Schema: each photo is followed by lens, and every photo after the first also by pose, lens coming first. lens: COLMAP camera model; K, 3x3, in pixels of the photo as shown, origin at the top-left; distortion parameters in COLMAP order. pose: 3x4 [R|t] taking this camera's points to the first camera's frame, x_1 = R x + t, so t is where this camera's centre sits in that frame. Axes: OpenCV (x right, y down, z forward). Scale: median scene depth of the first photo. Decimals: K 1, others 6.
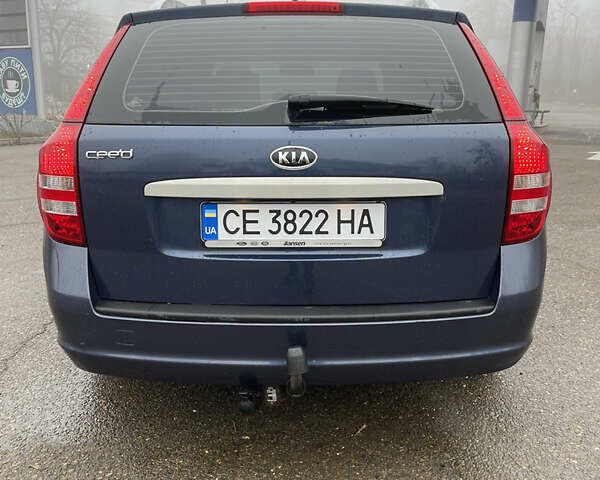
lens RADIAL K [[610.7, 0, 302.6], [0, 610.7, 230.2], [0, 0, 1]] dist [0.080916, -0.126918]
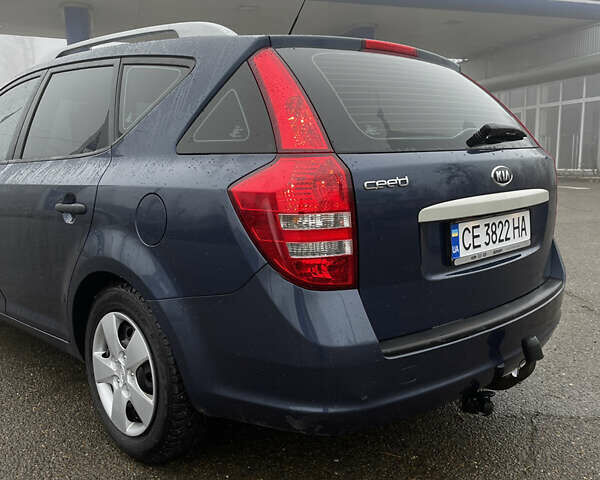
lens RADIAL K [[615.4, 0, 300.0], [0, 615.4, 240.0], [0, 0, 1]] dist [0.023748, 0.007193]
pose [[0.706200, -0.115634, 0.698506, -1.075984], [0.159512, 0.987194, 0.002156, -0.060336], [-0.689810, 0.109898, 0.715601, 0.424074]]
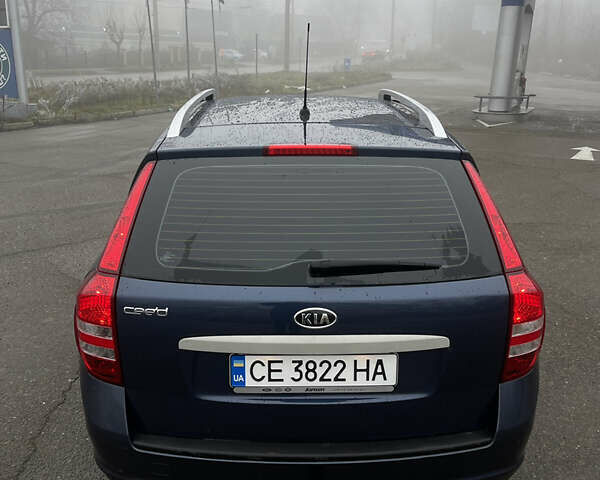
lens RADIAL K [[615.4, 0, 300.0], [0, 615.4, 240.0], [0, 0, 1]] dist [0.023748, 0.007193]
pose [[0.999692, -0.000470, 0.024809, -0.067393], [-0.001383, 0.997210, 0.074637, -0.329374], [-0.024775, -0.074648, 0.996902, -0.088583]]
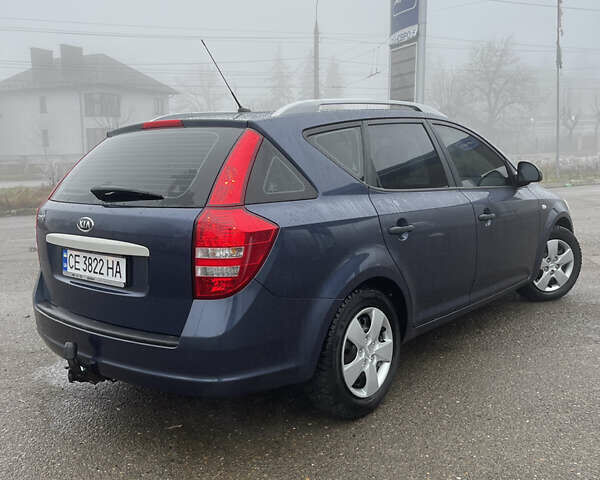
lens RADIAL K [[610.7, 0, 302.6], [0, 610.7, 230.2], [0, 0, 1]] dist [0.080916, -0.126918]
pose [[0.760338, 0.063149, -0.646451, 1.412212], [-0.115060, 0.992617, -0.038366, -0.103586], [0.639255, 0.103552, 0.761991, 0.127742]]
